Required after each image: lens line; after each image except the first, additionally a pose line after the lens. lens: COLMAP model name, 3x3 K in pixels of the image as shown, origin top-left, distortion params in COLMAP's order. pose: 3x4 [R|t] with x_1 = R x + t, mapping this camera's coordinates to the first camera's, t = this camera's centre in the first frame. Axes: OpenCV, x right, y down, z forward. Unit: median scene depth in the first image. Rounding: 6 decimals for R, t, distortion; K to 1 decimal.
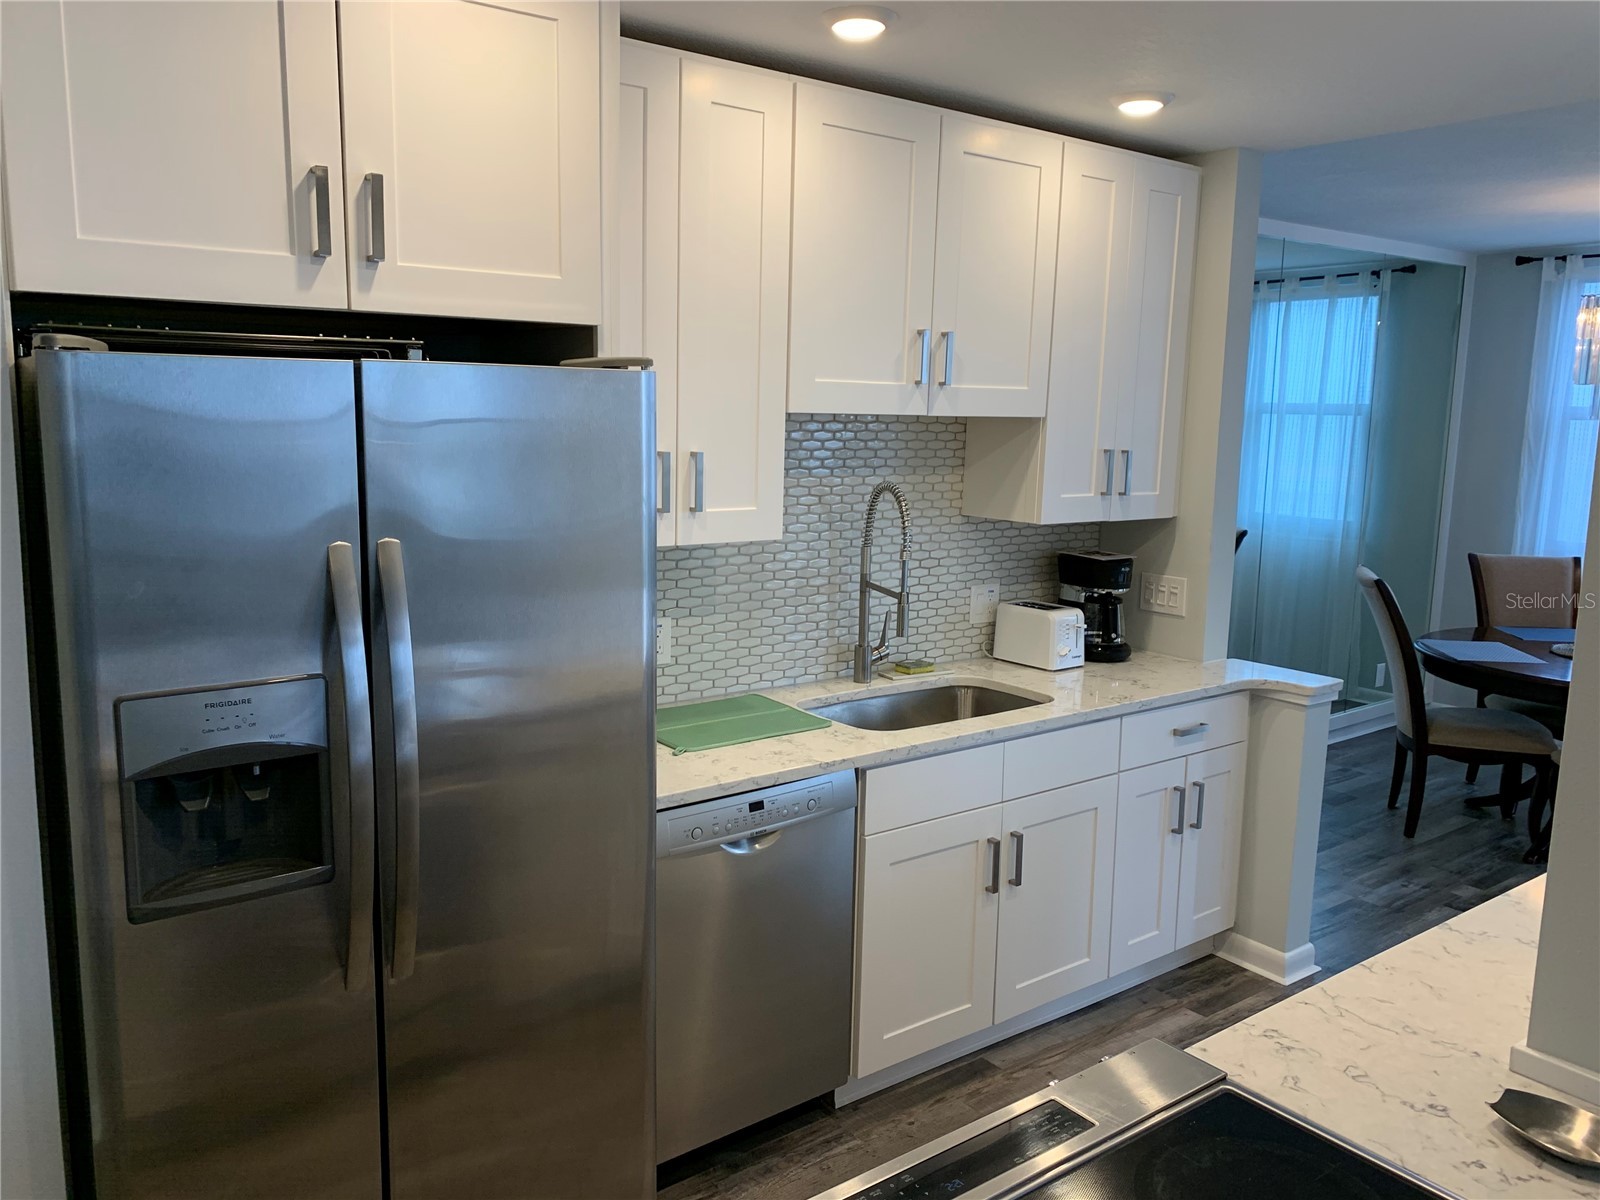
lens RADIAL K [[1246.8, 0, 798.3], [0, 1246.8, 583.8], [0, 0, 1]] dist [0.089913, -0.091186]
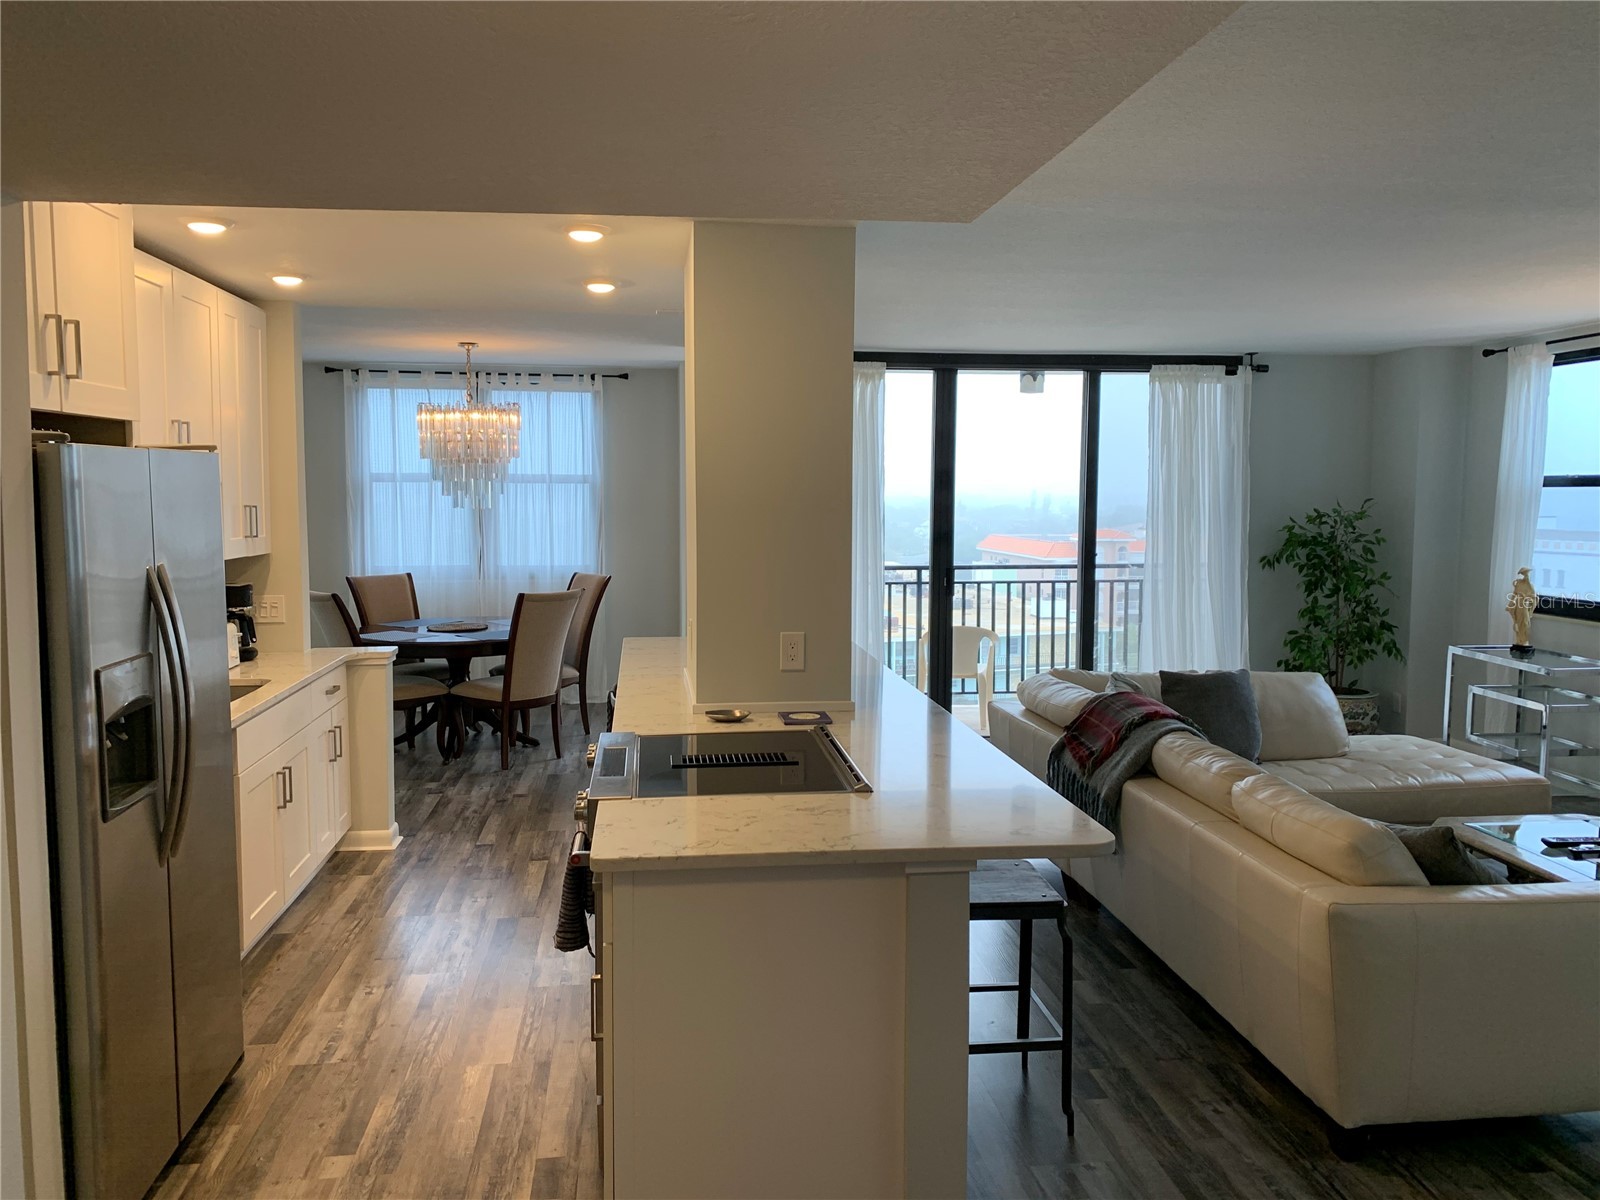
lens RADIAL K [[1246.8, 0, 802.2], [0, 1246.8, 602.1], [0, 0, 1]] dist [0.089913, -0.091186]
pose [[0.510888, -0.107203, 0.852937, -0.637986], [0.141282, 0.989173, 0.039702, 0.031165], [-0.847958, 0.100221, 0.520503, -0.244055]]
